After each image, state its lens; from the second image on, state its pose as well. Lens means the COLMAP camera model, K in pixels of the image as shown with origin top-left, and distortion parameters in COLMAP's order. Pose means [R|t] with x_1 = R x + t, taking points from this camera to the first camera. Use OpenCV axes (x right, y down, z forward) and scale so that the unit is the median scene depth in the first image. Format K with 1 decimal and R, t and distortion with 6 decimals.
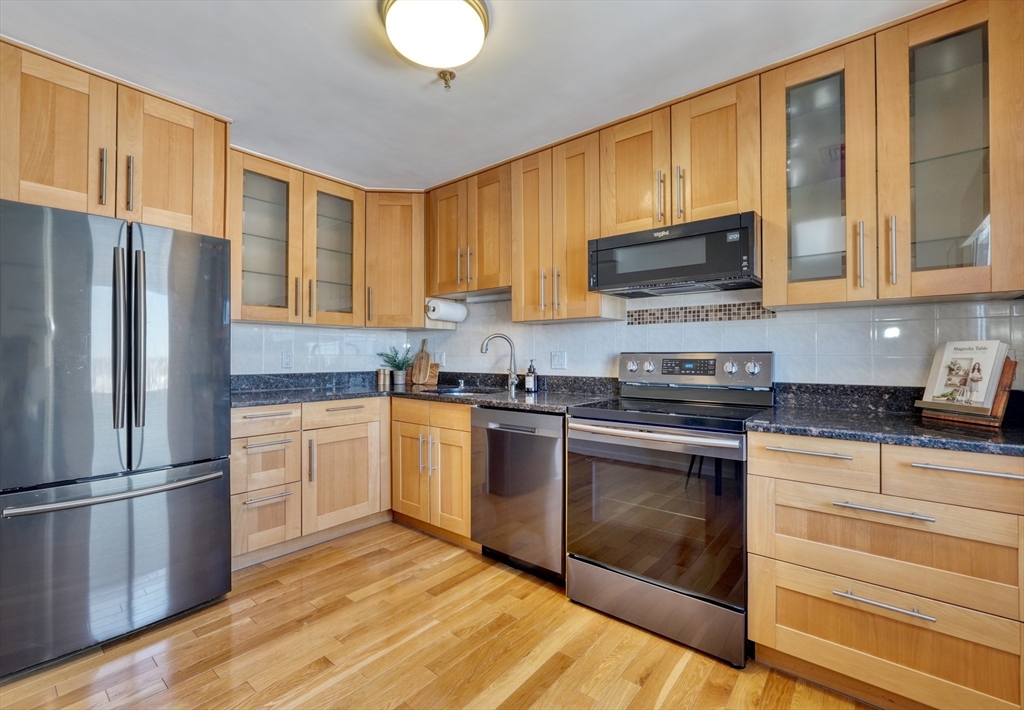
lens RADIAL K [[445.4, 0, 512.0], [0, 445.4, 355.0], [0, 0, 1]] dist [-0.000338, 0.000072]
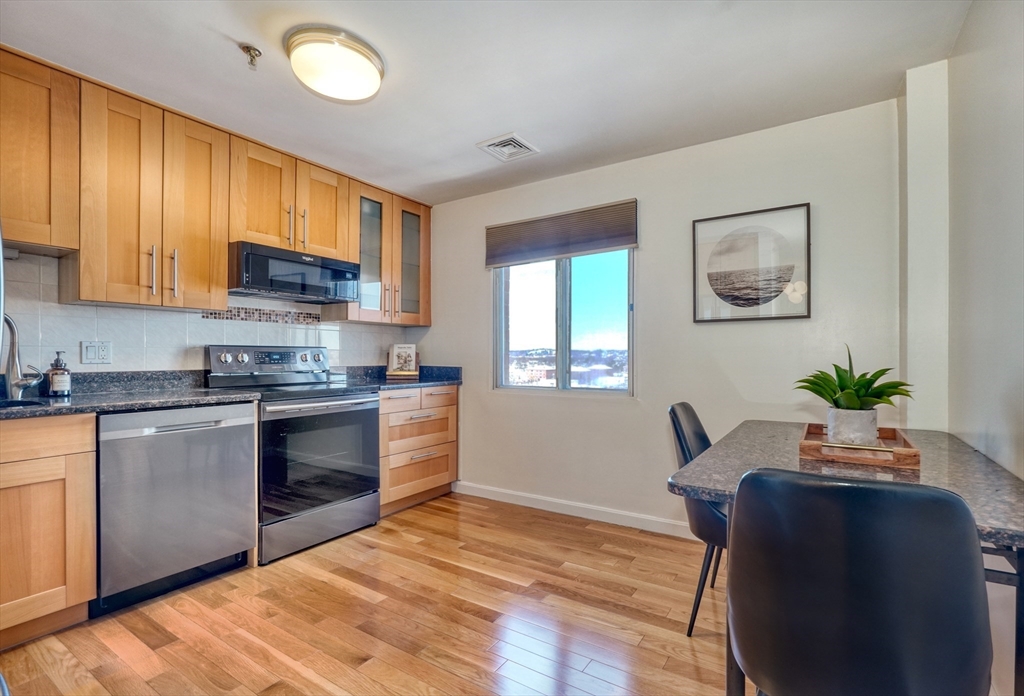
lens RADIAL K [[462.5, 0, 516.1], [0, 462.5, 358.9], [0, 0, 1]] dist [-0.000511, 0.007019]
pose [[-0.075542, -0.008906, 0.997103, -0.945120], [-0.006812, 0.999941, 0.008415, 0.013846], [-0.997119, -0.006156, -0.075598, 0.399686]]
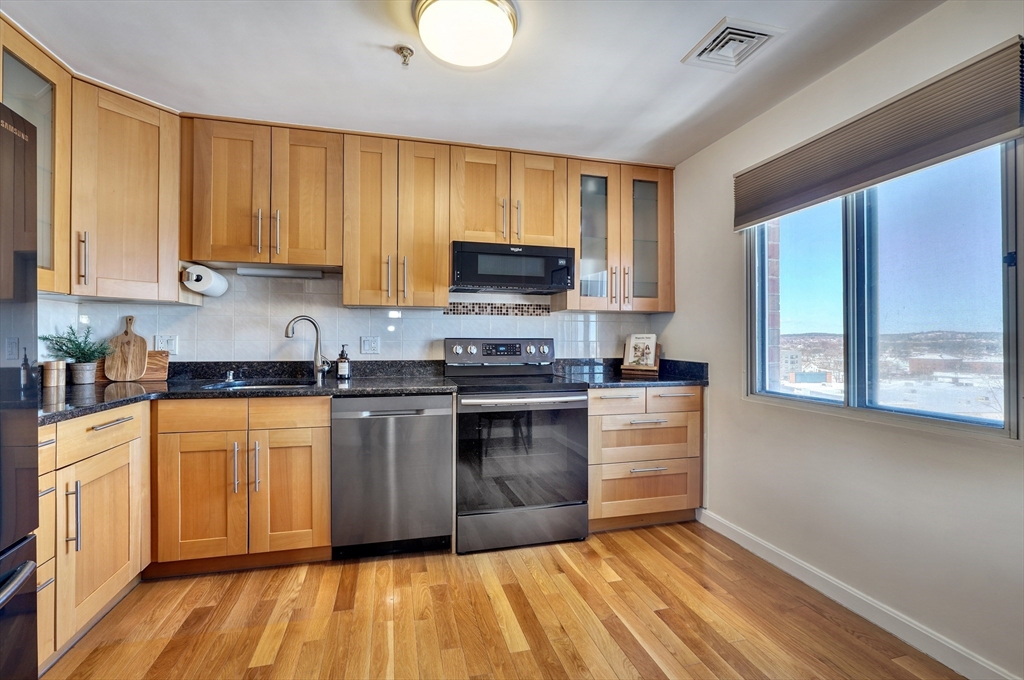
lens RADIAL K [[440.6, 0, 509.2], [0, 440.6, 338.8], [0, 0, 1]] dist [-0.004322, -0.000081]
pose [[0.599924, 0.001664, 0.800056, -0.615752], [-0.005062, 0.999986, 0.001716, -0.006981], [-0.800041, -0.005080, 0.599923, 0.191845]]
